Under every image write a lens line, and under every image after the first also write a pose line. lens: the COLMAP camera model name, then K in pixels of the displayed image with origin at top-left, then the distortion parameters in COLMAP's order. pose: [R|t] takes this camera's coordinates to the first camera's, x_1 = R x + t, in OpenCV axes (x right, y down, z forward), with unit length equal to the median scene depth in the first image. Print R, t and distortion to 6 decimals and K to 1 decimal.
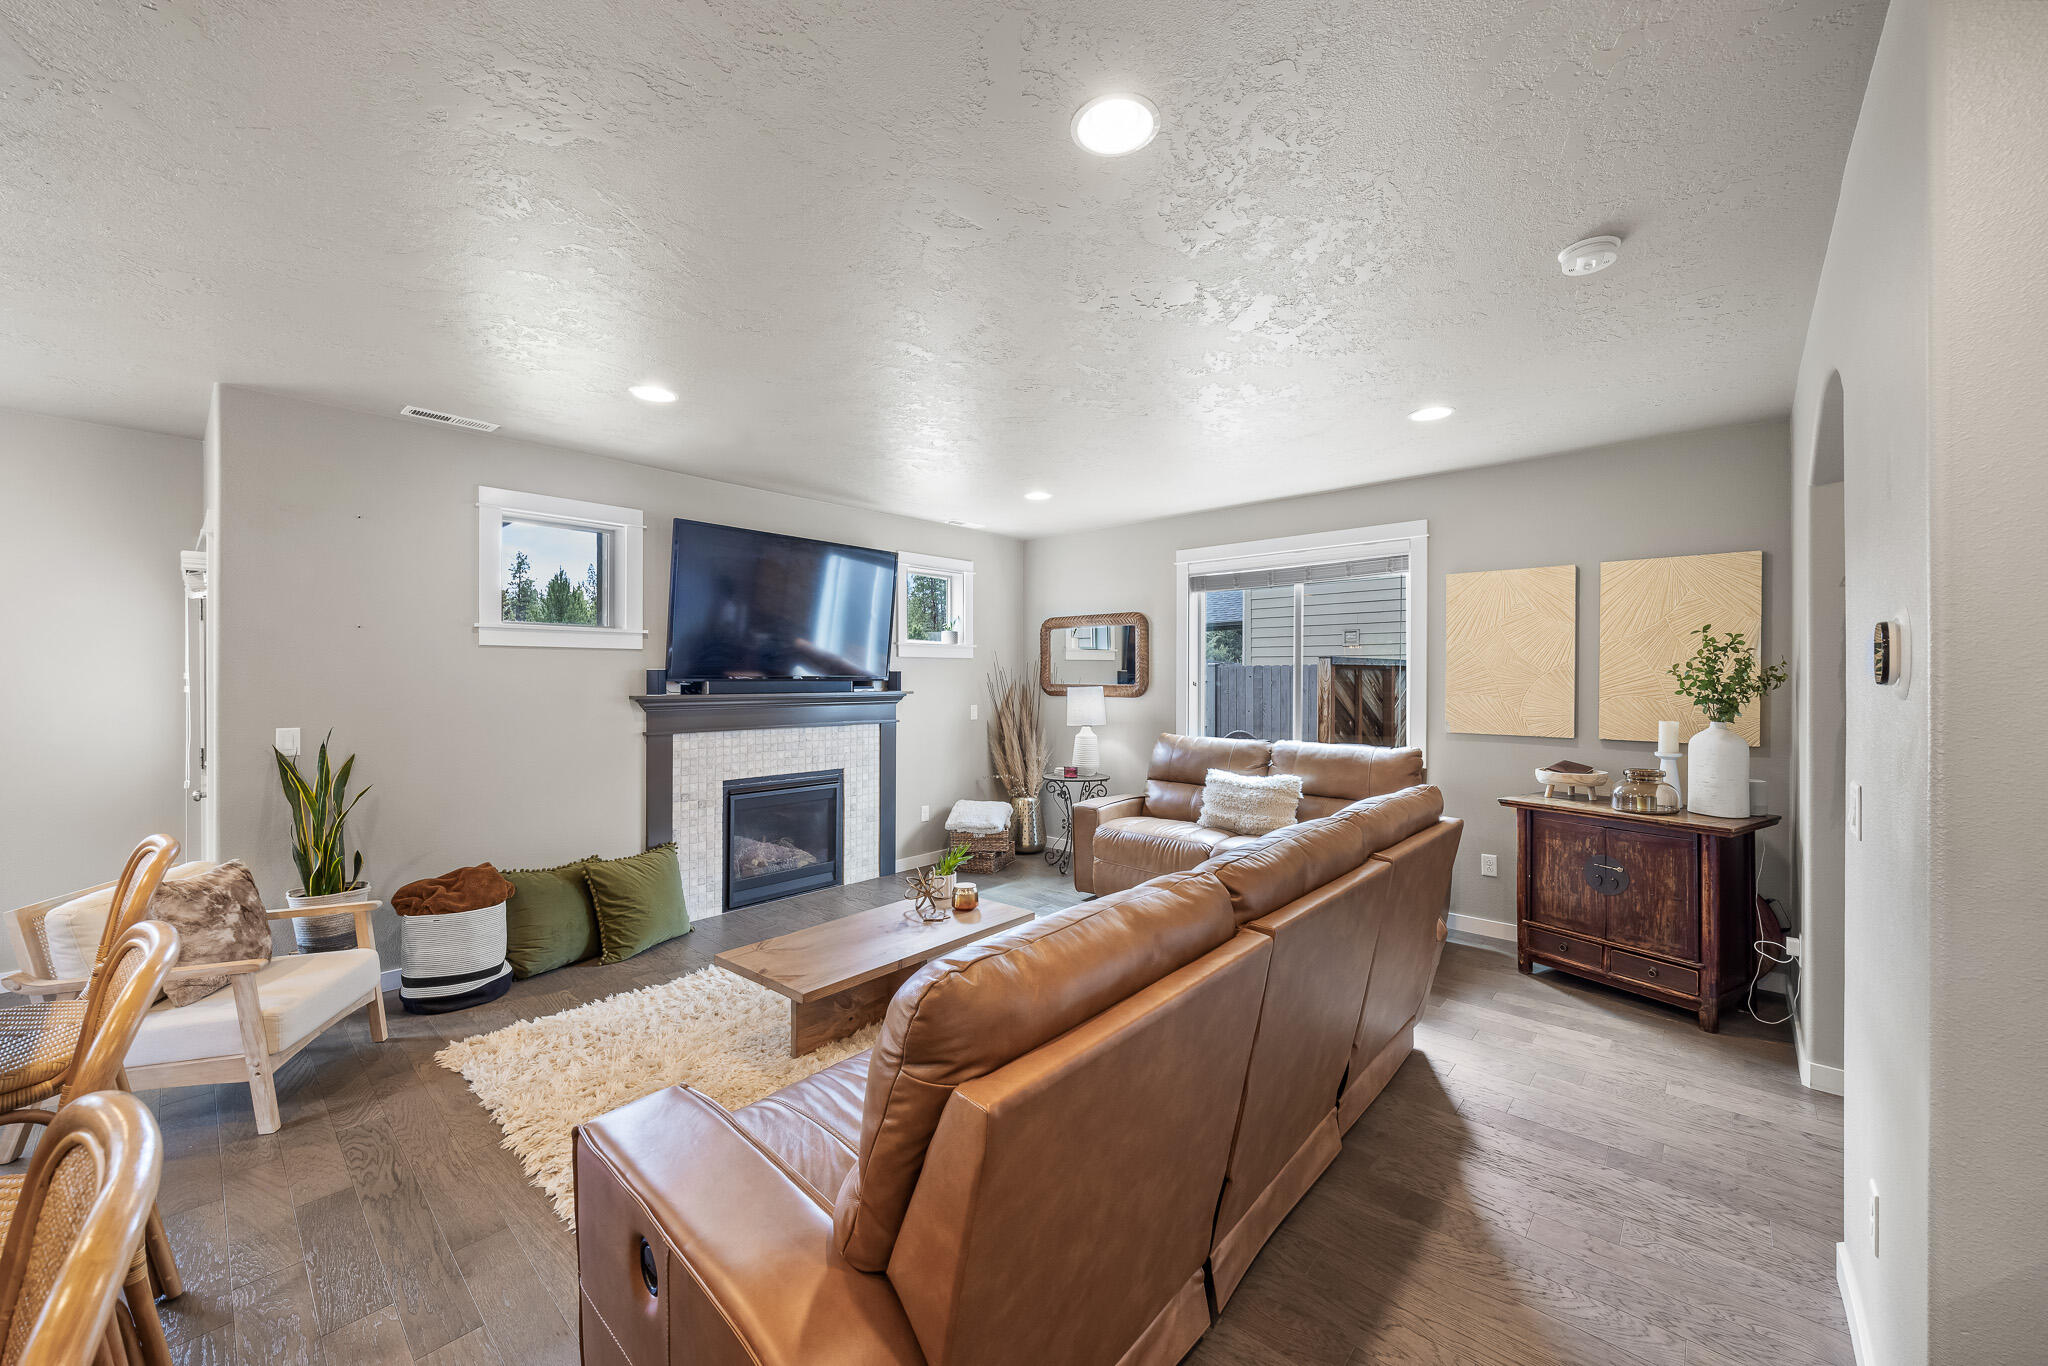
lens RADIAL K [[772.5, 0, 1018.5], [0, 772.5, 679.8], [0, 0, 1]] dist [0.001746, -0.001775]
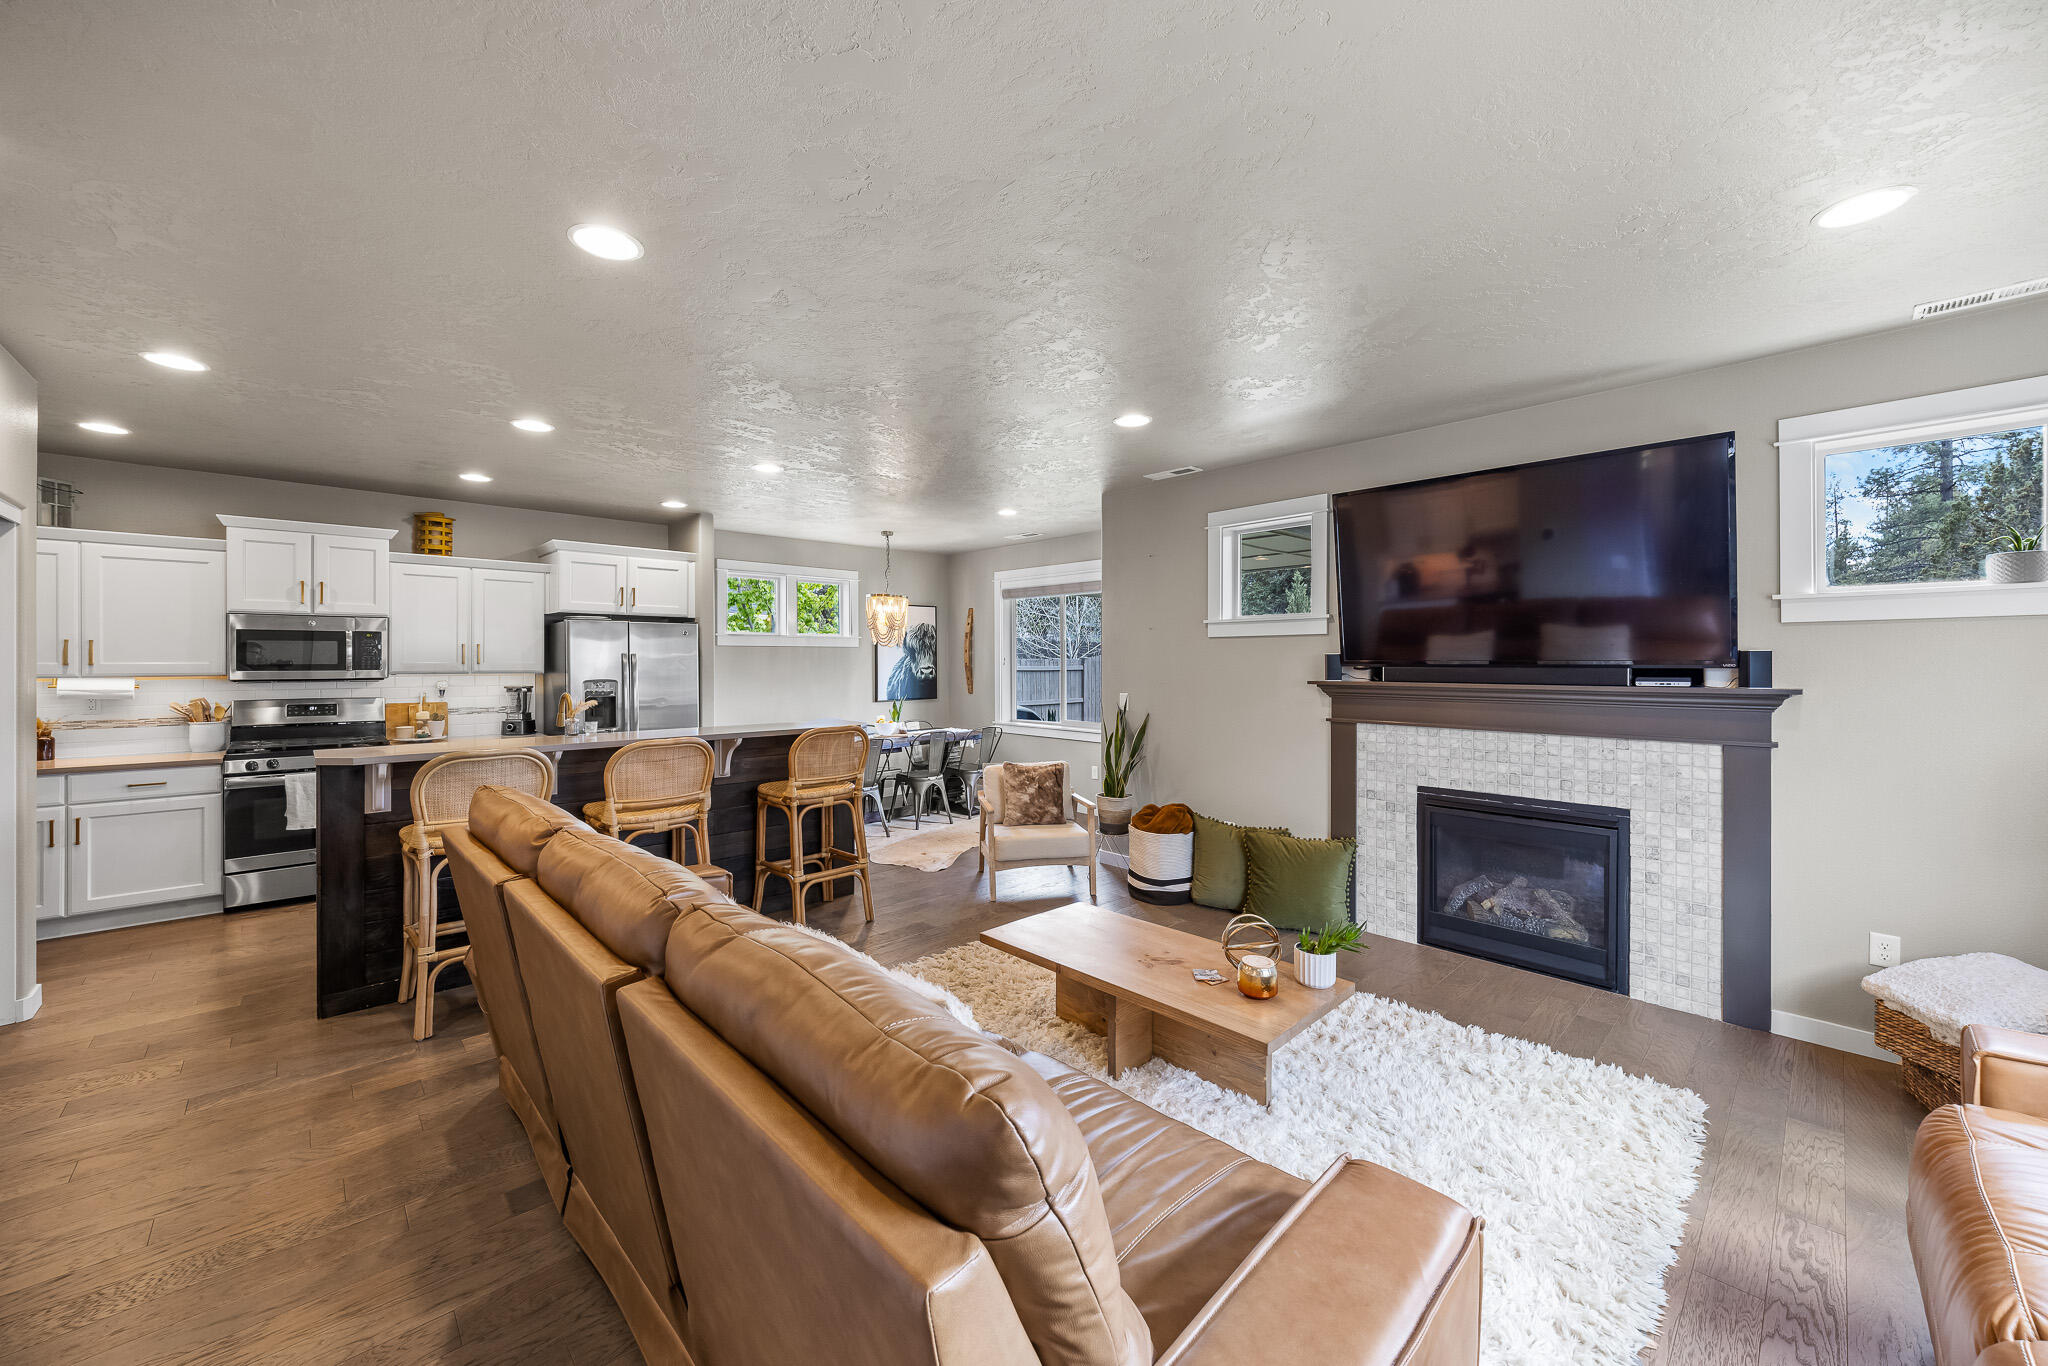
lens RADIAL K [[772.5, 0, 1024.6], [0, 772.5, 662.5], [0, 0, 1]] dist [0.001746, -0.001775]
pose [[-0.072609, -0.000691, -0.997360, 0.530075], [-0.003883, 0.999992, -0.000410, -0.001000], [0.997353, 0.003843, -0.072611, 0.693092]]
